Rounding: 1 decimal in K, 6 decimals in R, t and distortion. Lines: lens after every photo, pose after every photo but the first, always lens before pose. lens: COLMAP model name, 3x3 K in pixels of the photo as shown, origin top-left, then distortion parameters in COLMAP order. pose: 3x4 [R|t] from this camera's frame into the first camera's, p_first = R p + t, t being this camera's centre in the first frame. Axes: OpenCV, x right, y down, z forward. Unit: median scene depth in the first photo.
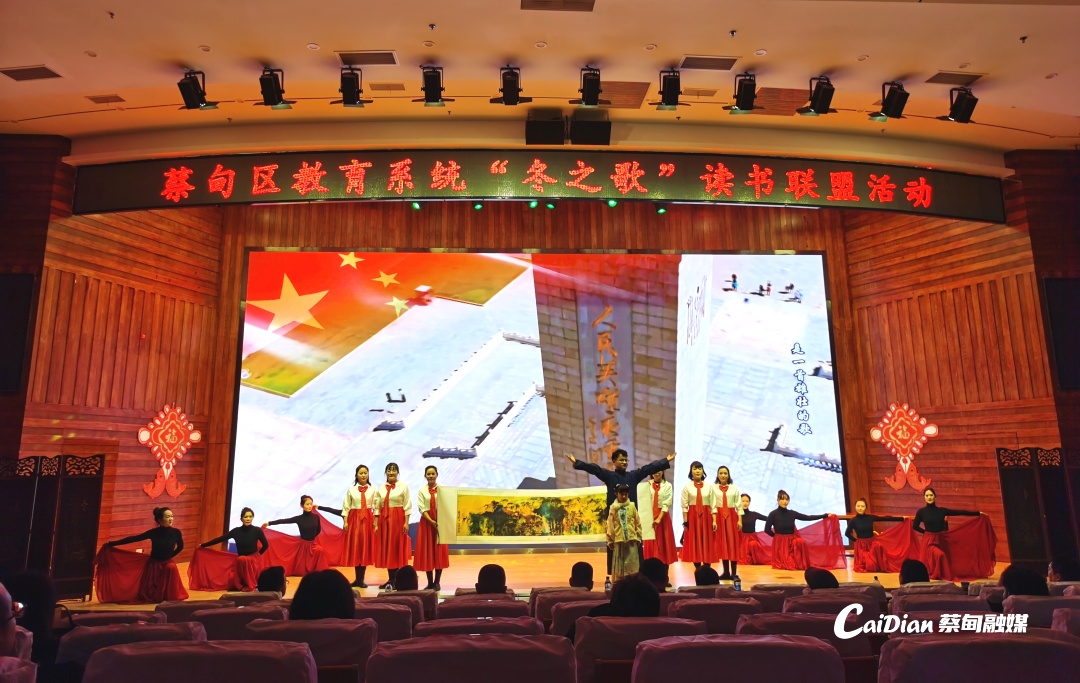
lens RADIAL K [[958.0, 0, 537.5], [0, 958.0, 338.2], [0, 0, 1]] dist [-0.005995, 0.006759]
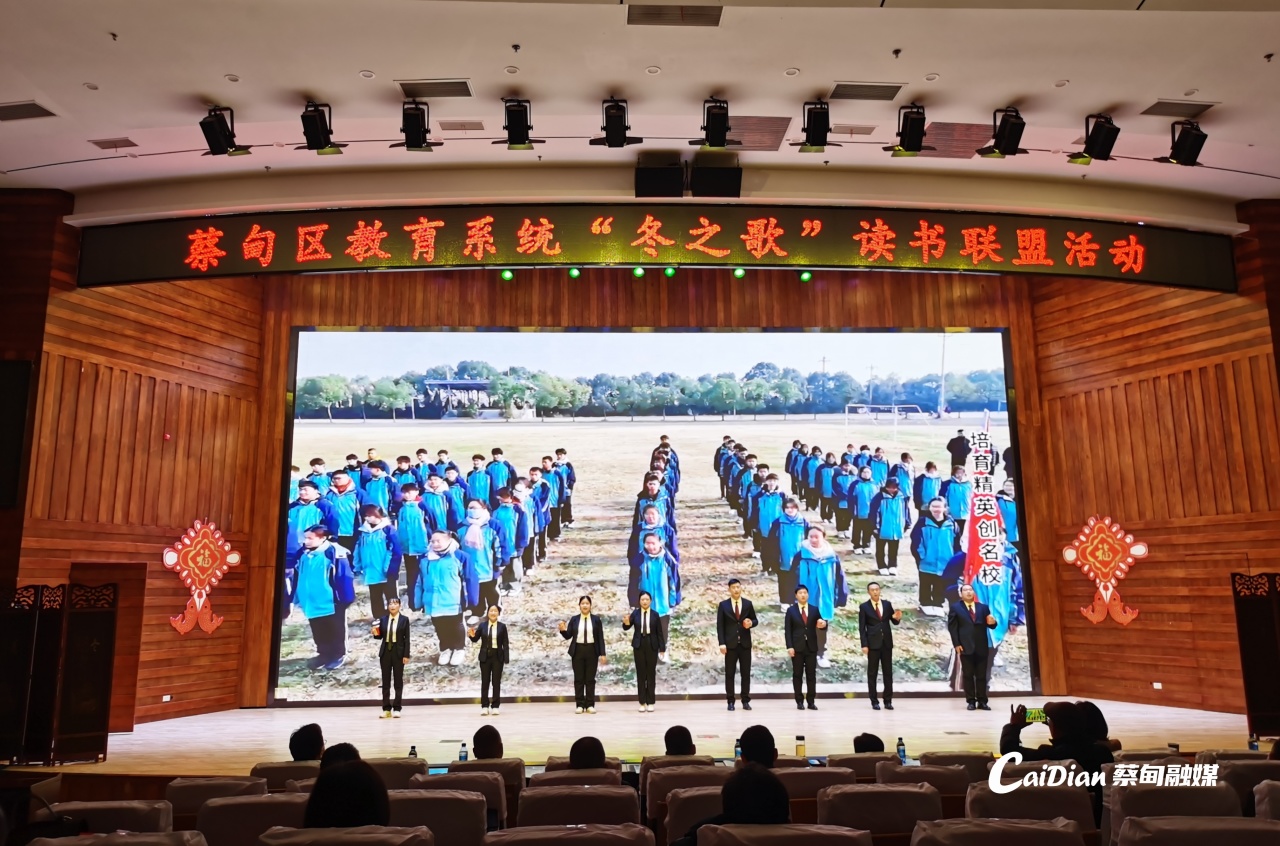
lens RADIAL K [[986.0, 0, 642.9], [0, 986.0, 427.8], [0, 0, 1]] dist [0.006012, -0.005759]
pose [[0.999826, -0.002428, -0.018495, 0.008838], [0.002865, 0.999716, 0.023672, -0.028315], [0.018432, -0.023721, 0.999549, 0.166803]]
